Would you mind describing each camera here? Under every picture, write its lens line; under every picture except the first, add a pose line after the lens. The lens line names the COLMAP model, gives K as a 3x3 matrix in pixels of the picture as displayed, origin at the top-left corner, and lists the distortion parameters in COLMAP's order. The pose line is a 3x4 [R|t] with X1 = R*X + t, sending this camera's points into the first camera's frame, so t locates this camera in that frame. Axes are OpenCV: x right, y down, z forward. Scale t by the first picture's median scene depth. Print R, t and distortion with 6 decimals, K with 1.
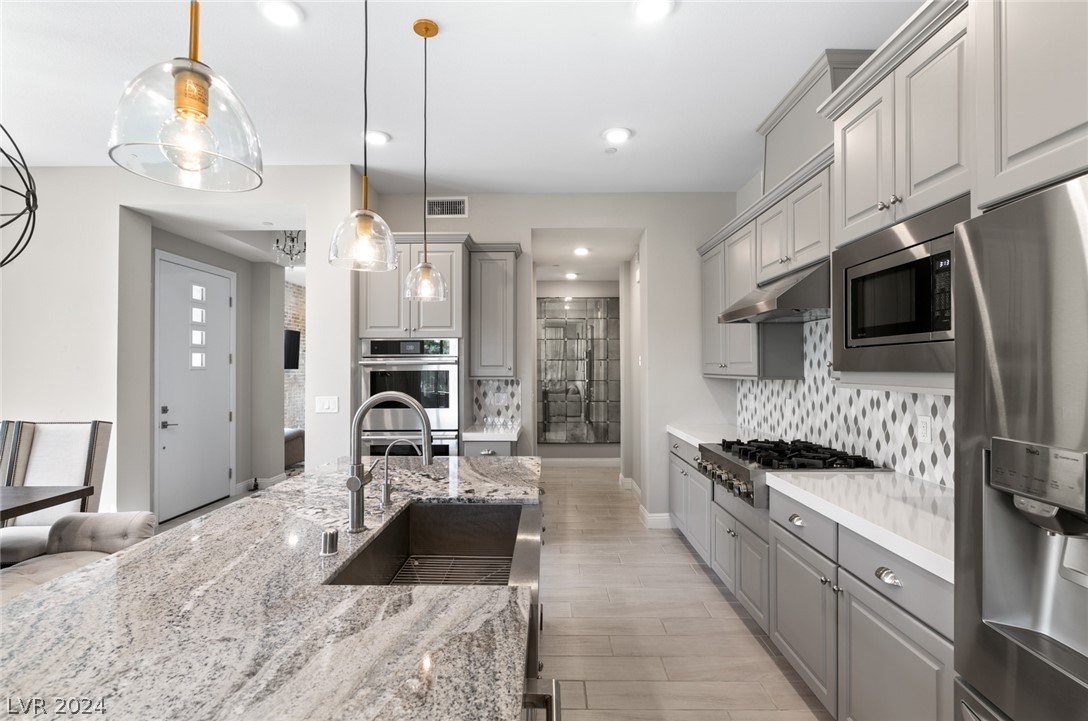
lens RADIAL K [[516.3, 0, 542.5], [0, 516.3, 361.8], [0, 0, 1]] dist [-0.012159, 0.003812]
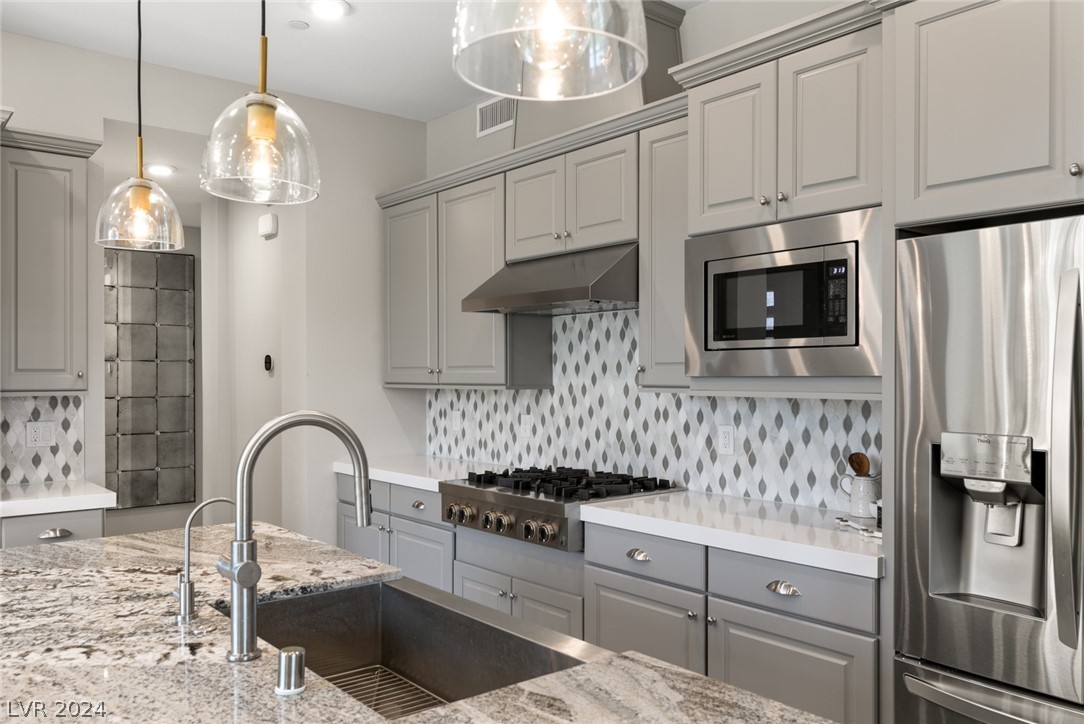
lens RADIAL K [[835.6, 0, 525.7], [0, 835.6, 372.9], [0, 0, 1]] dist [0.005684, 0.005066]
pose [[0.775160, 0.001960, 0.631762, -0.344730], [-0.007400, 0.999955, 0.005977, 0.003492], [-0.631722, -0.009308, 0.775139, 0.045222]]
